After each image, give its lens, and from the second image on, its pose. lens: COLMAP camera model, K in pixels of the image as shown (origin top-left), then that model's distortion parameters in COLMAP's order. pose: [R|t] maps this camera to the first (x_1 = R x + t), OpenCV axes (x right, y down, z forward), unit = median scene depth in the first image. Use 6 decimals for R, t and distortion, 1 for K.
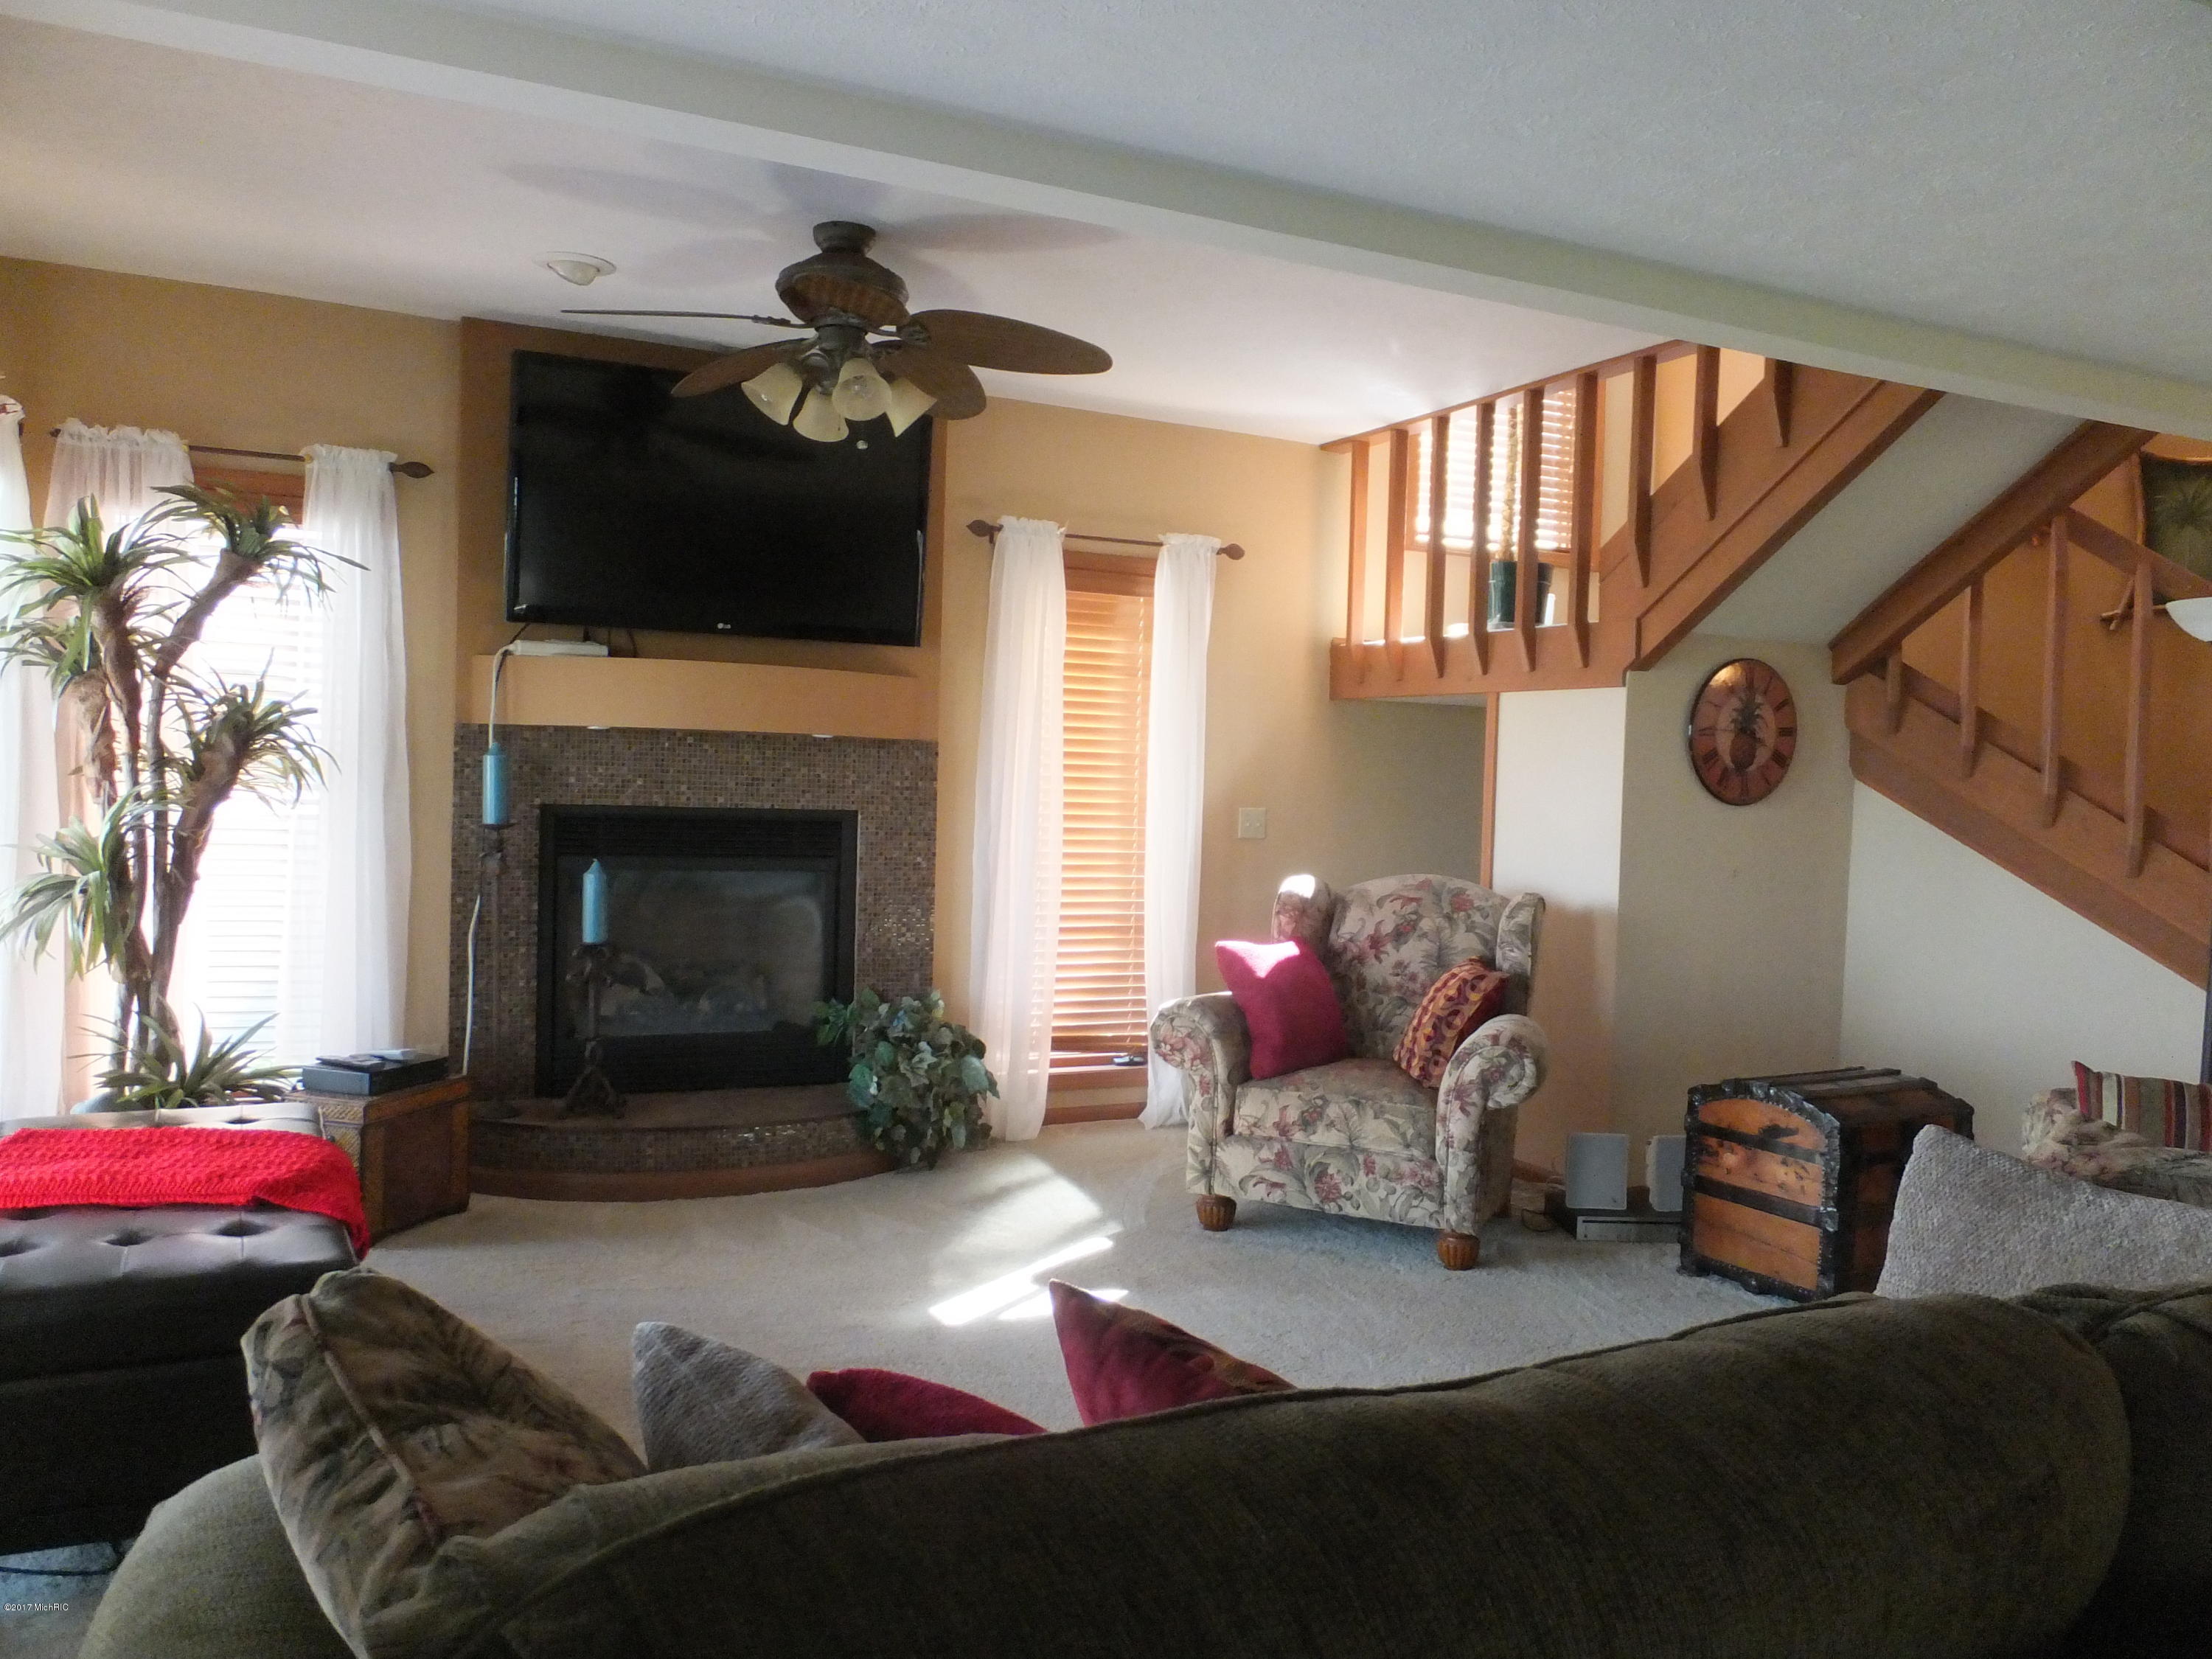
lens RADIAL K [[1644.3, 0, 1106.0], [0, 1644.3, 829.5], [0, 0, 1]] dist [-0.048615, 0.003083]
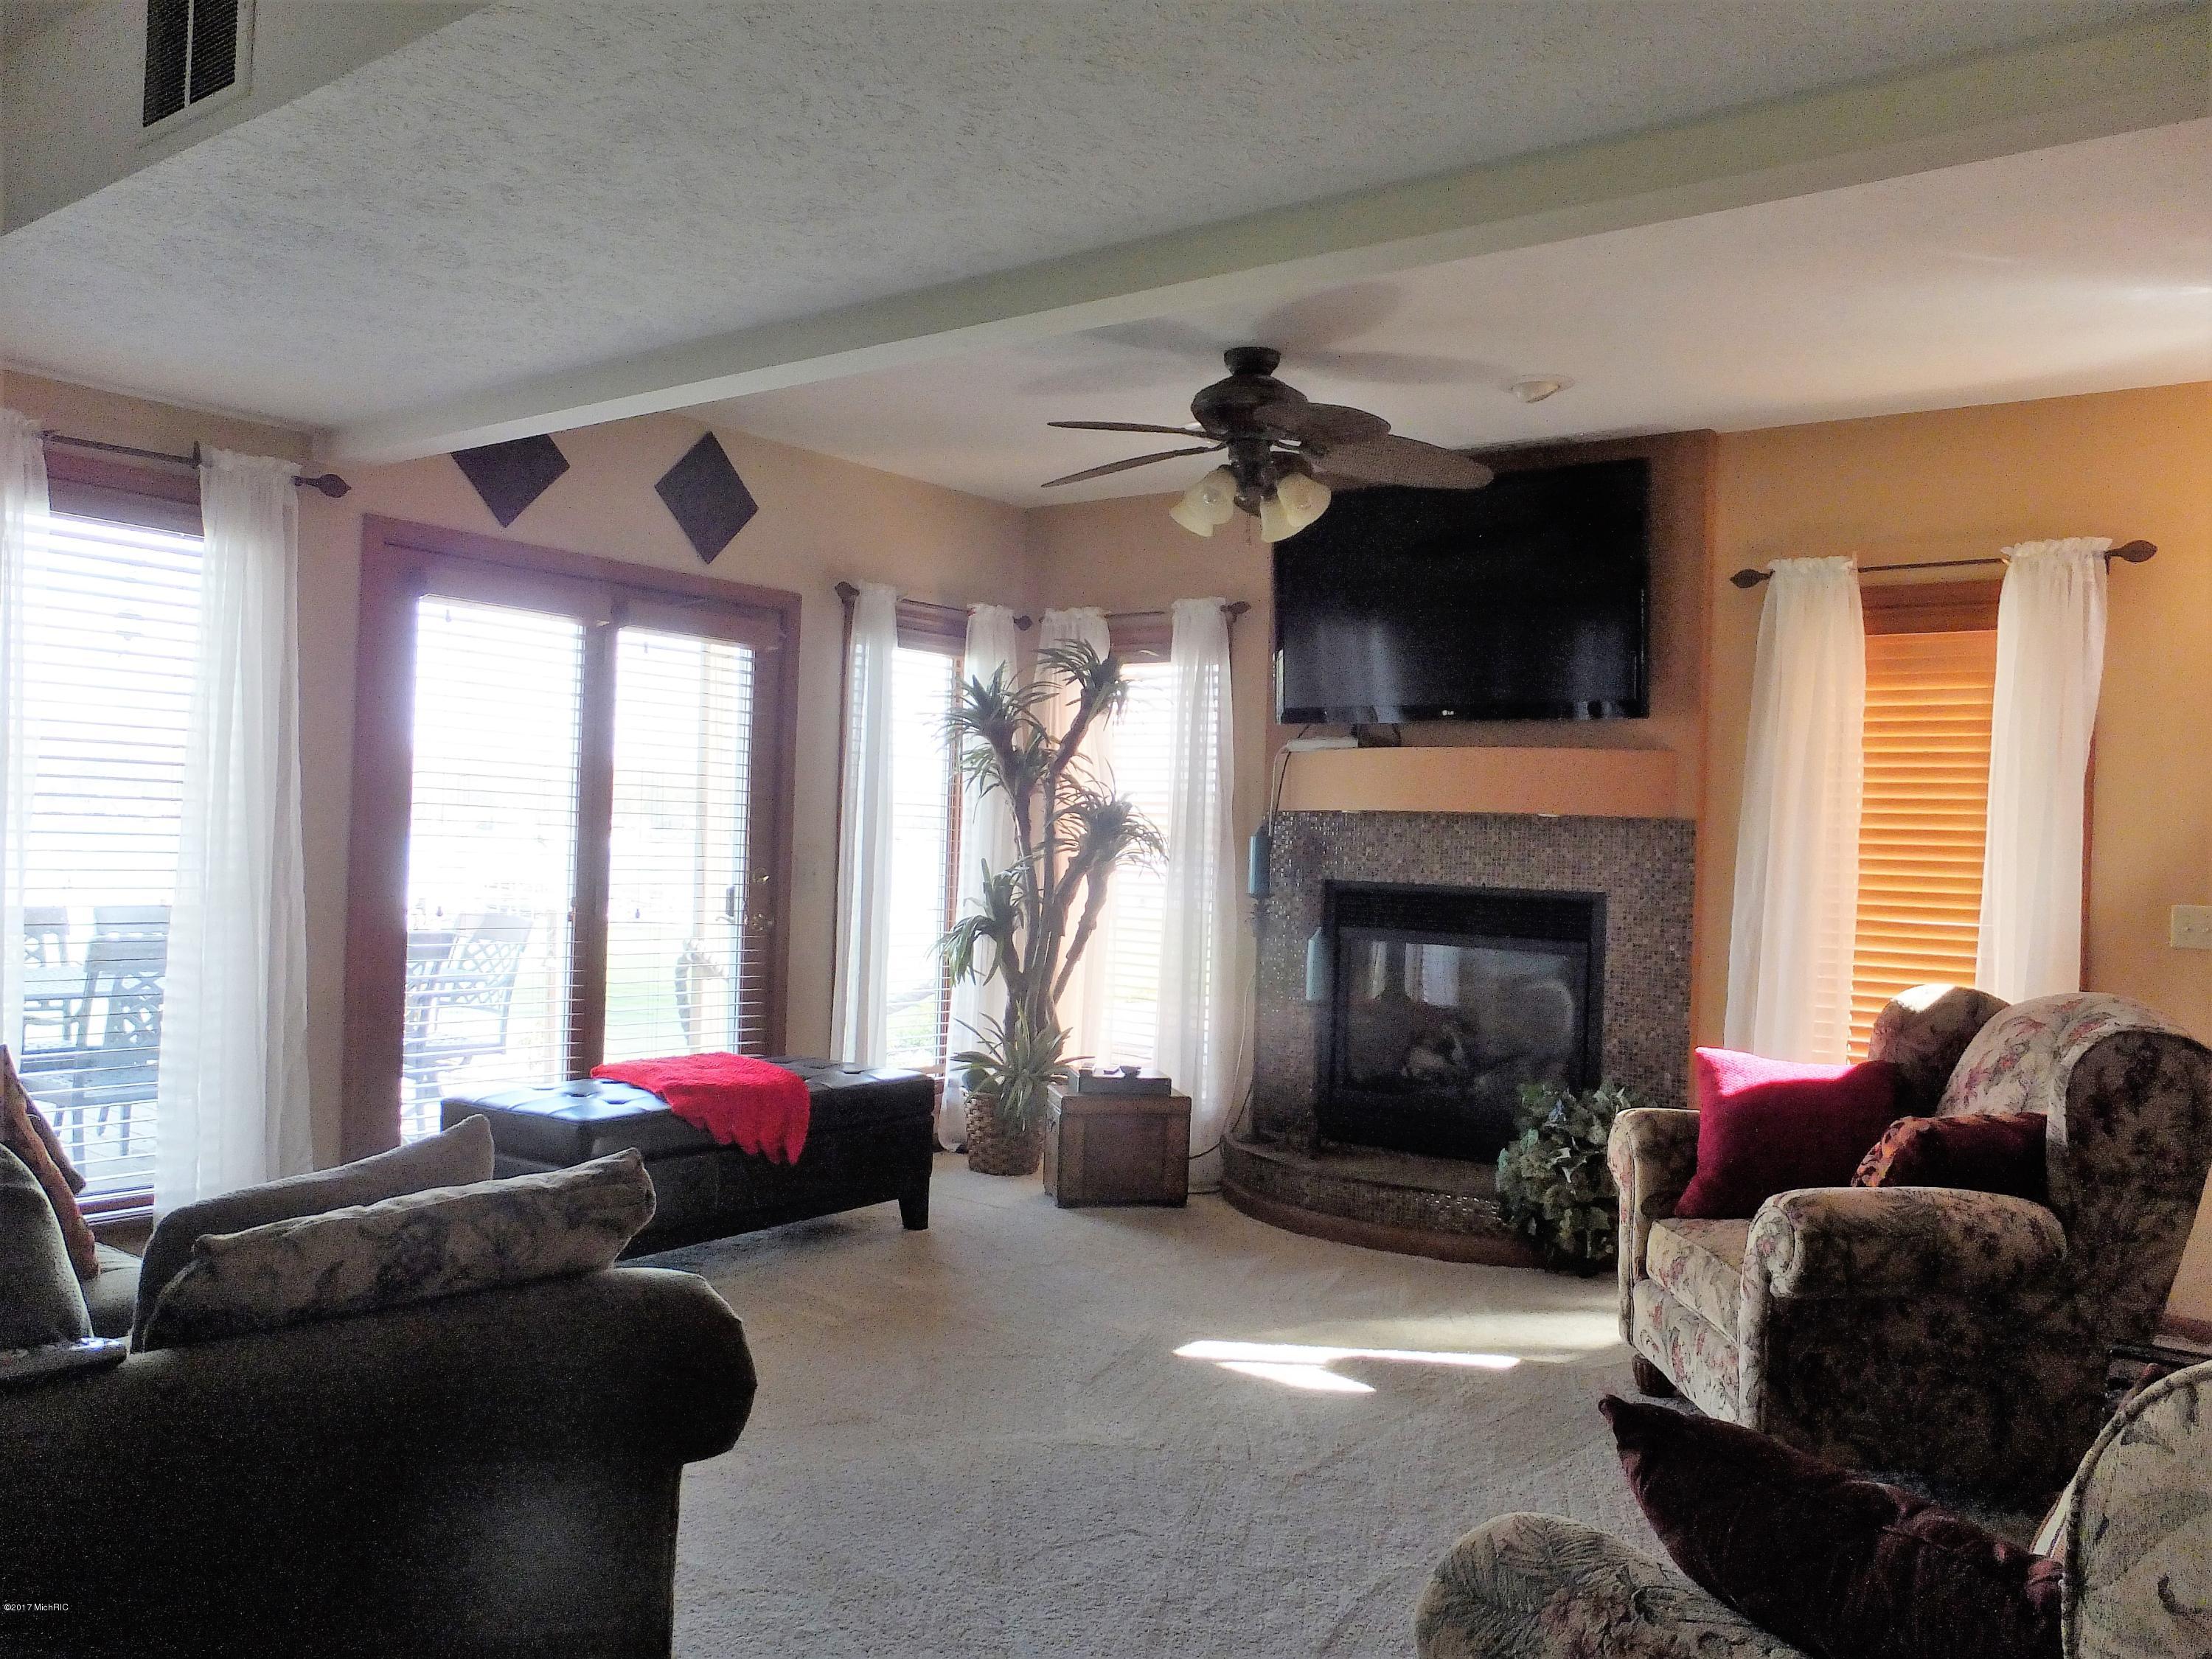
lens RADIAL K [[1644.3, 0, 1106.0], [0, 1644.3, 829.5], [0, 0, 1]] dist [-0.048615, 0.003083]
pose [[0.449695, -0.022371, -0.892902, 0.583463], [-0.049113, 0.997555, -0.049728, 0.013542], [0.891831, 0.066215, 0.447497, 0.322402]]
